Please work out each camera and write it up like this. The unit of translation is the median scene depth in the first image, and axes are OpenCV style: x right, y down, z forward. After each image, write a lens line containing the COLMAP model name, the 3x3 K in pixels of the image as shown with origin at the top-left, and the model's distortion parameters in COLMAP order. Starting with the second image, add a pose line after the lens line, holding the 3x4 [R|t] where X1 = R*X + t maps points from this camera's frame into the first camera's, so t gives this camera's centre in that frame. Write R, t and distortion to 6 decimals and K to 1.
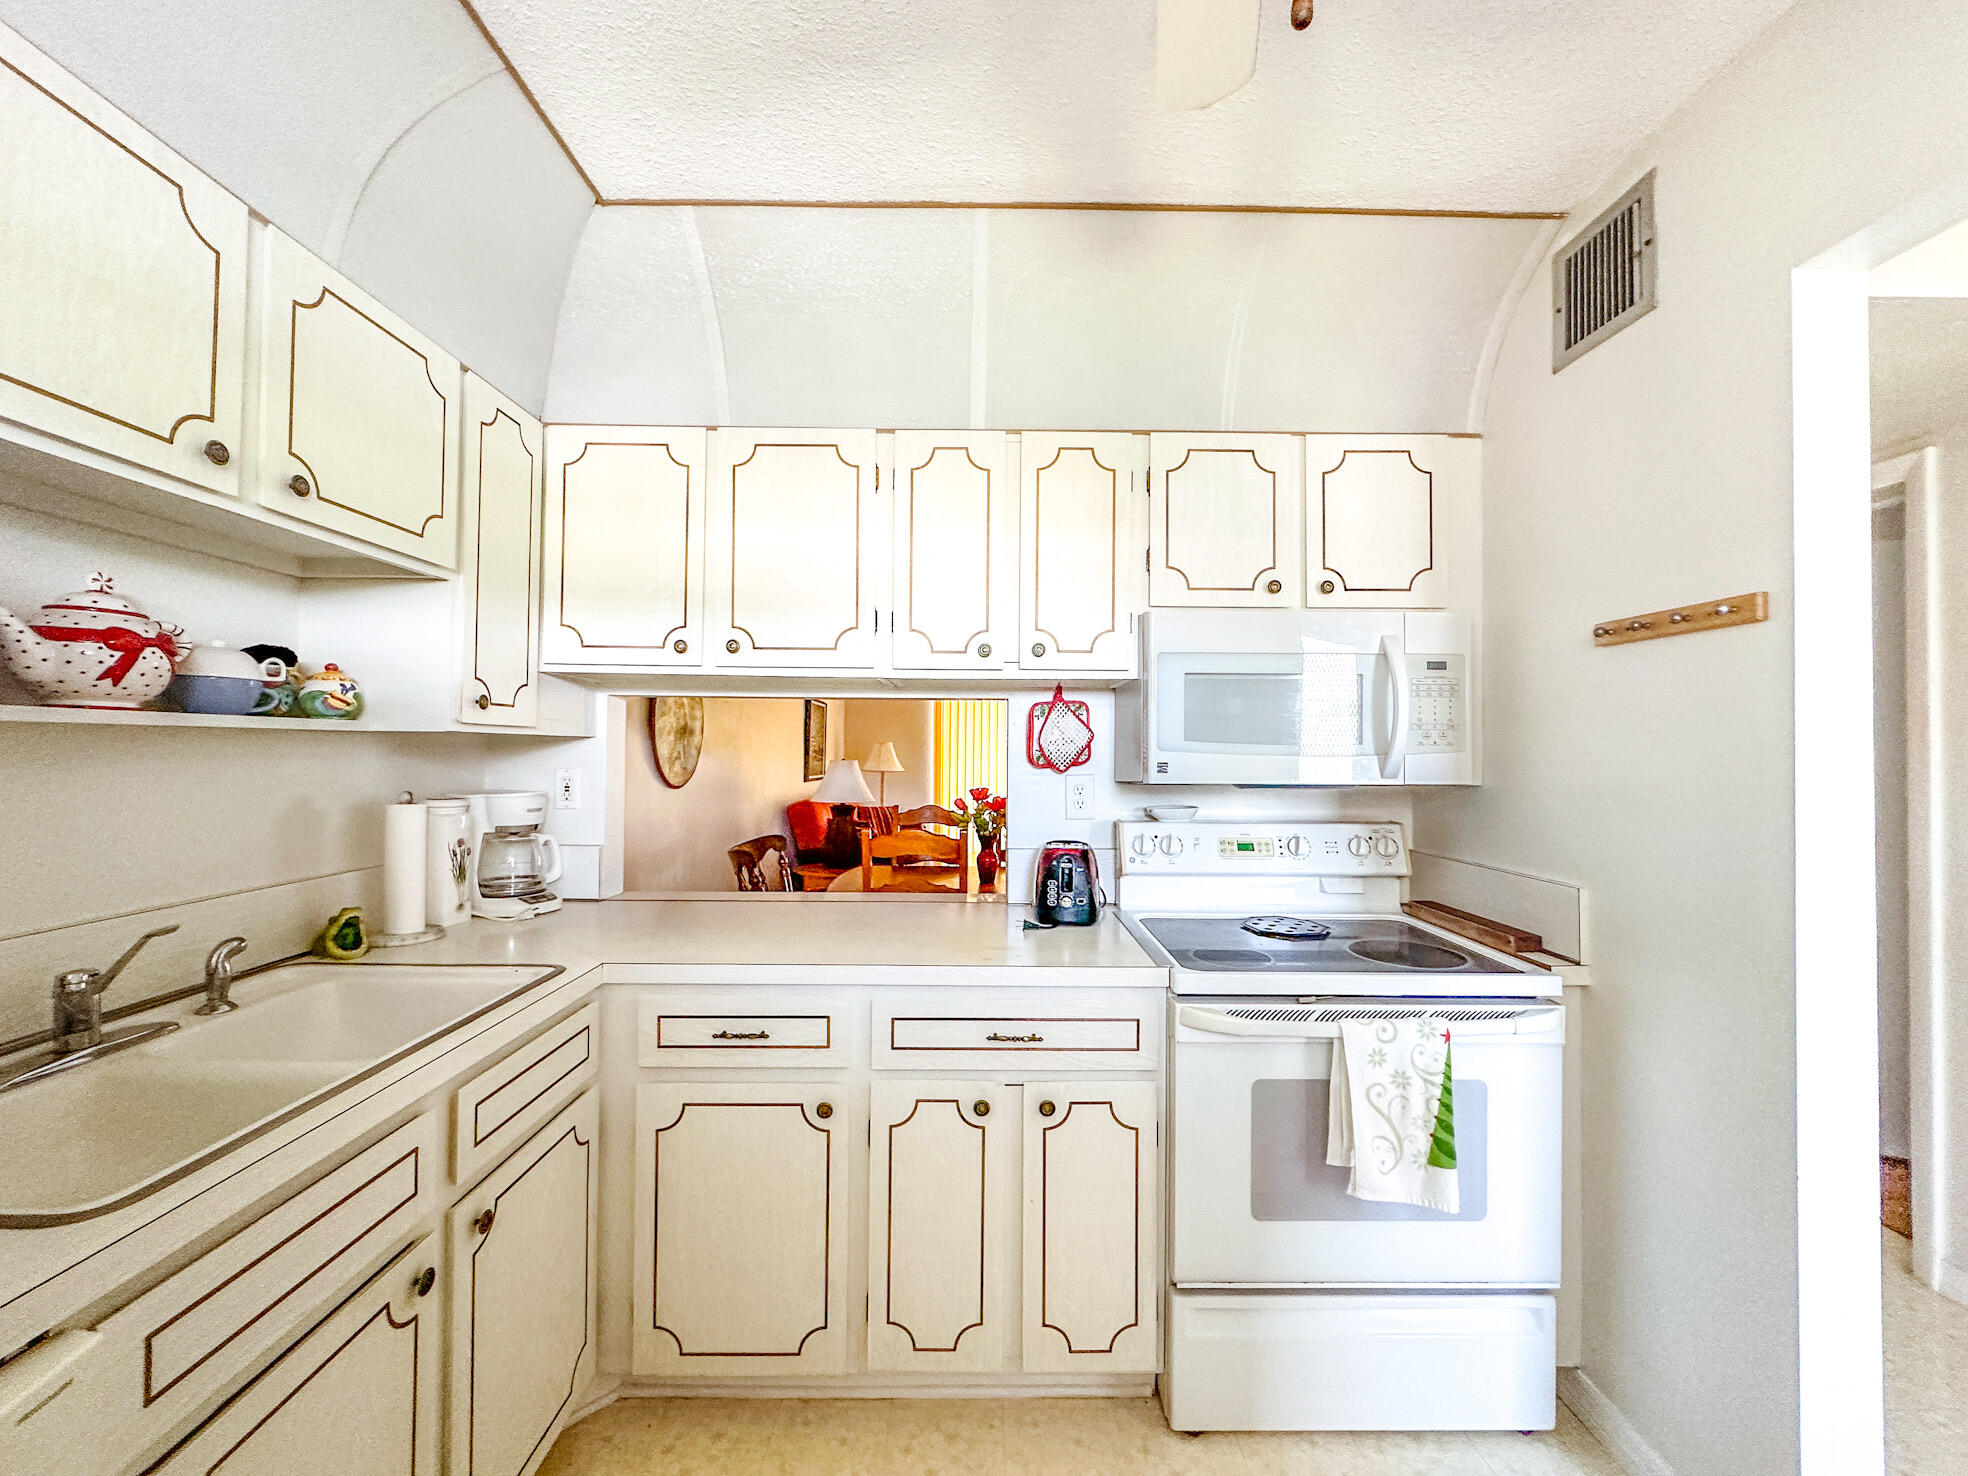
lens RADIAL K [[782.7, 0, 981.6], [0, 782.7, 740.4], [0, 0, 1]] dist [-0.009868, 0.000797]
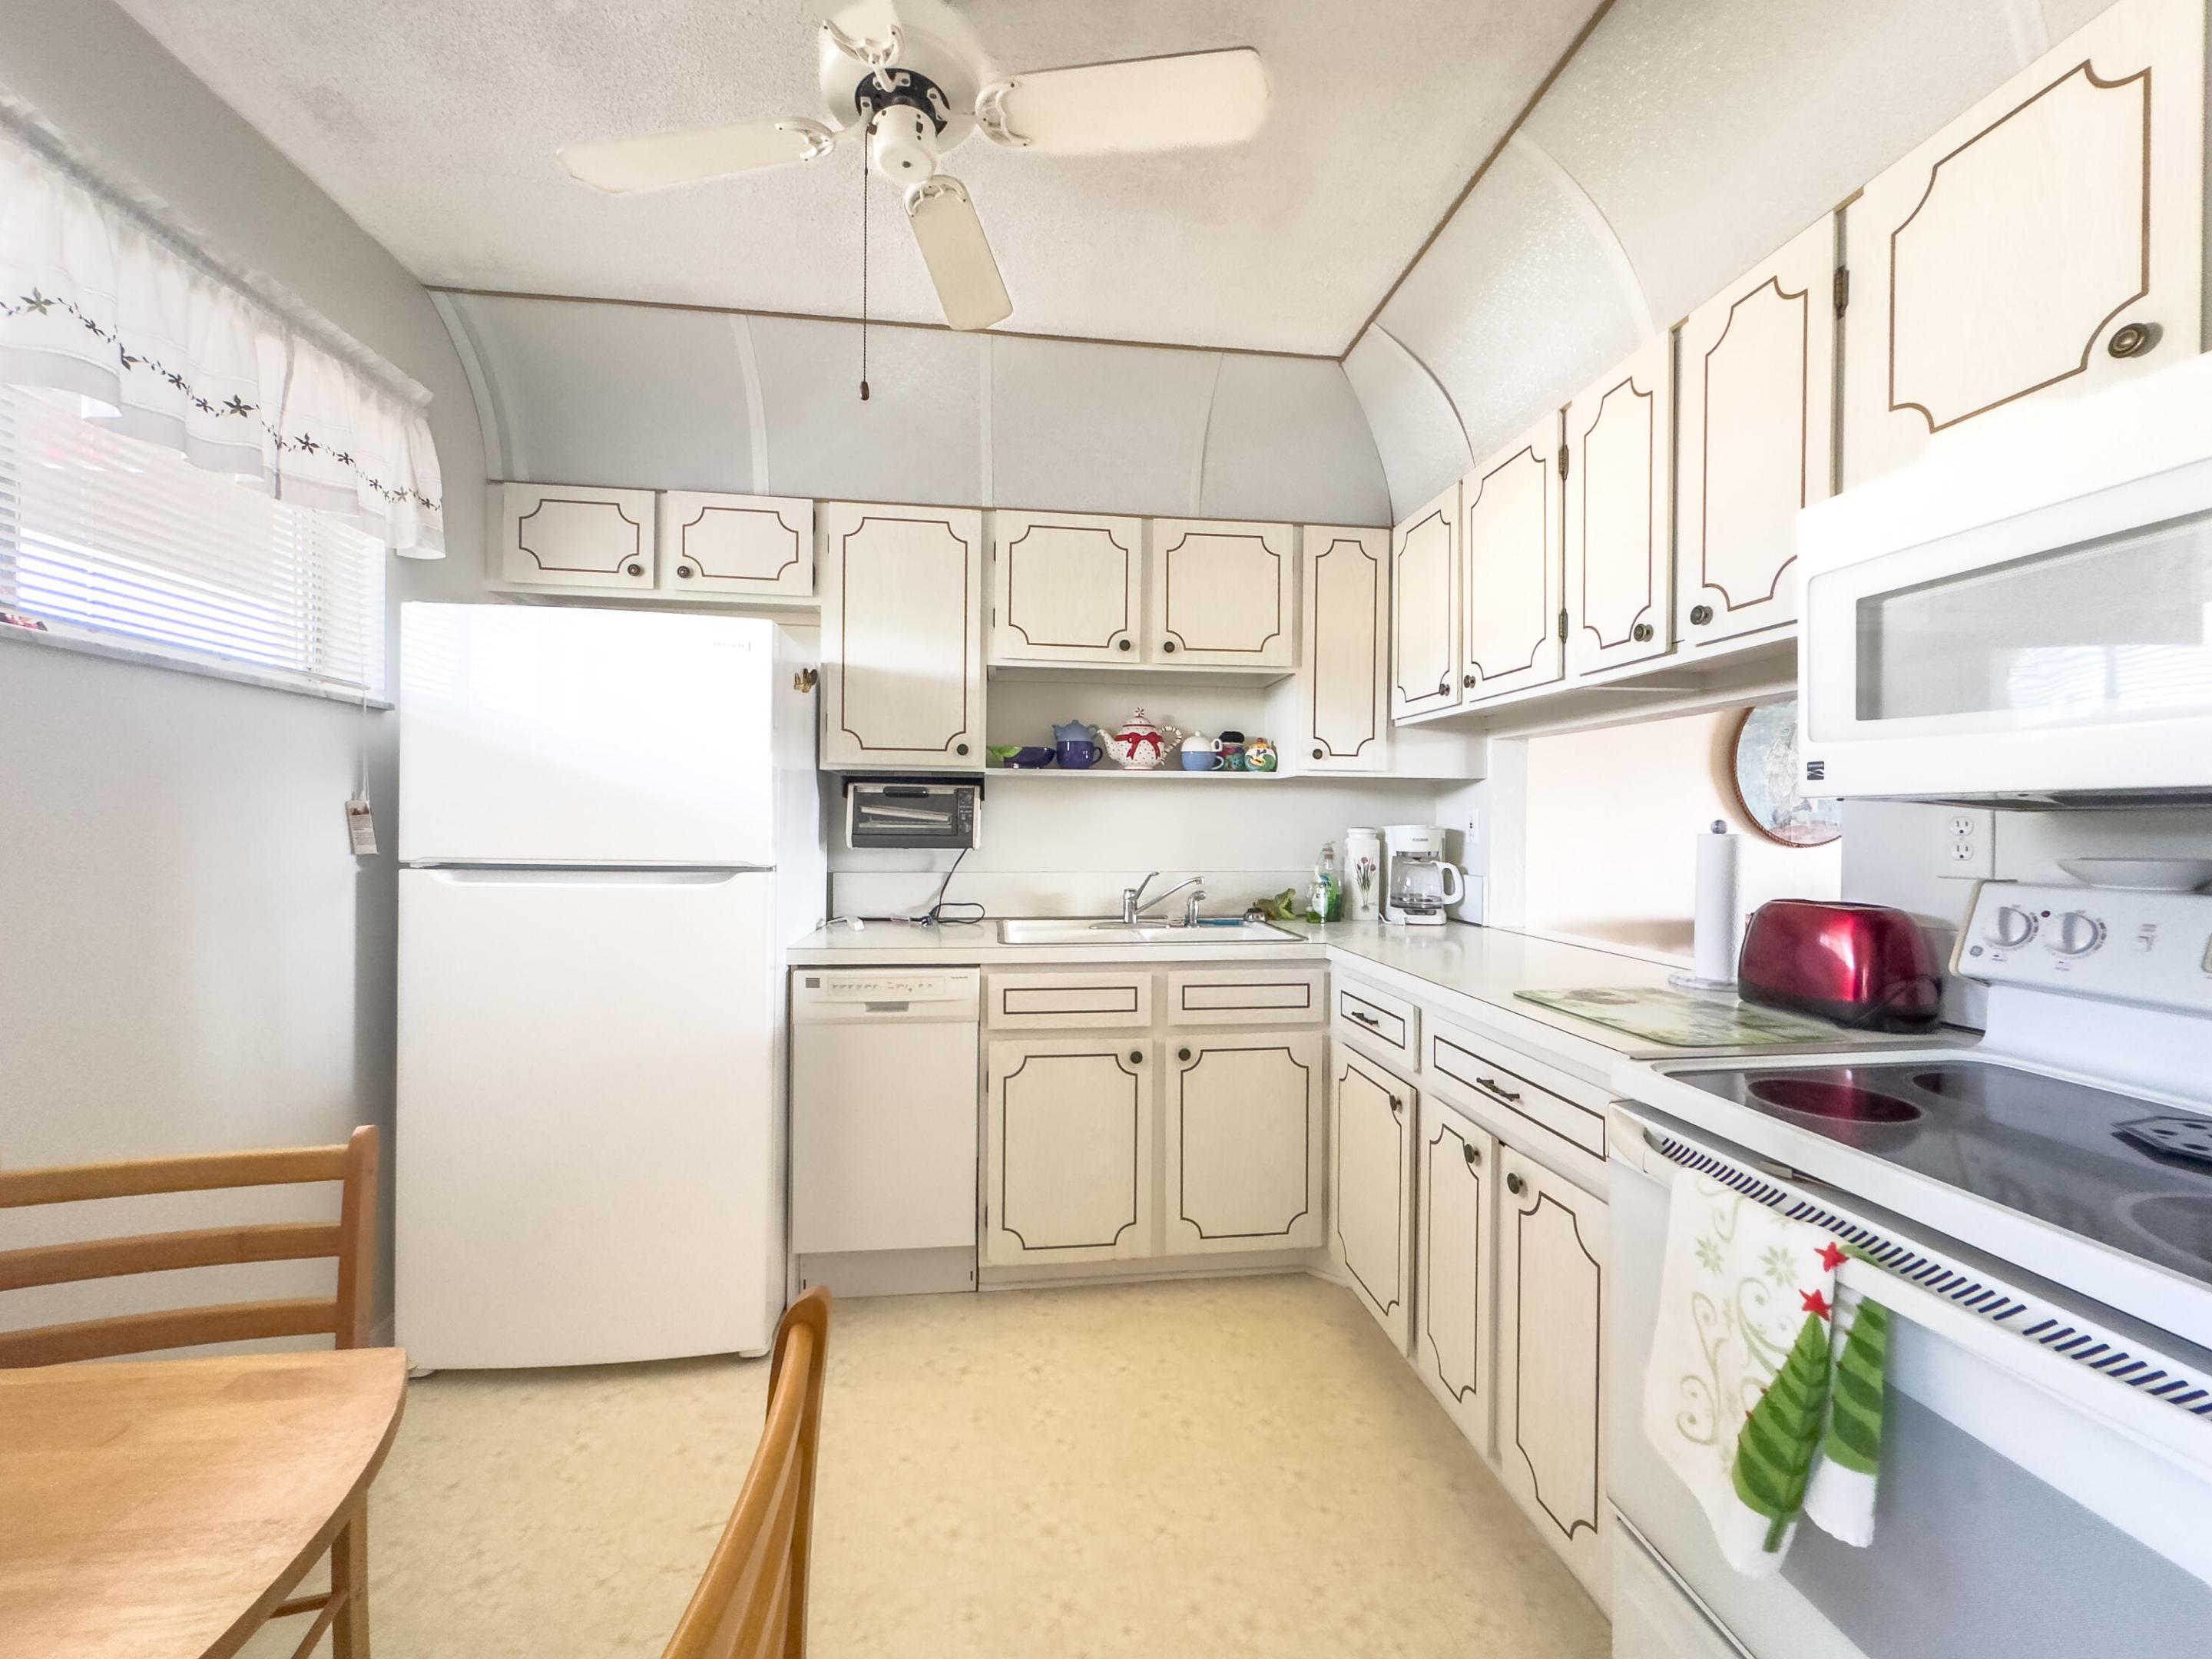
lens RADIAL K [[879.8, 0, 1096.5], [0, 879.8, 827.4], [0, 0, 1]] dist [-0.009868, 0.000797]
pose [[0.108822, -0.000355, -0.994061, 0.983215], [0.005300, 0.999986, 0.000224, 0.089583], [0.994047, -0.005293, 0.108822, 0.462852]]
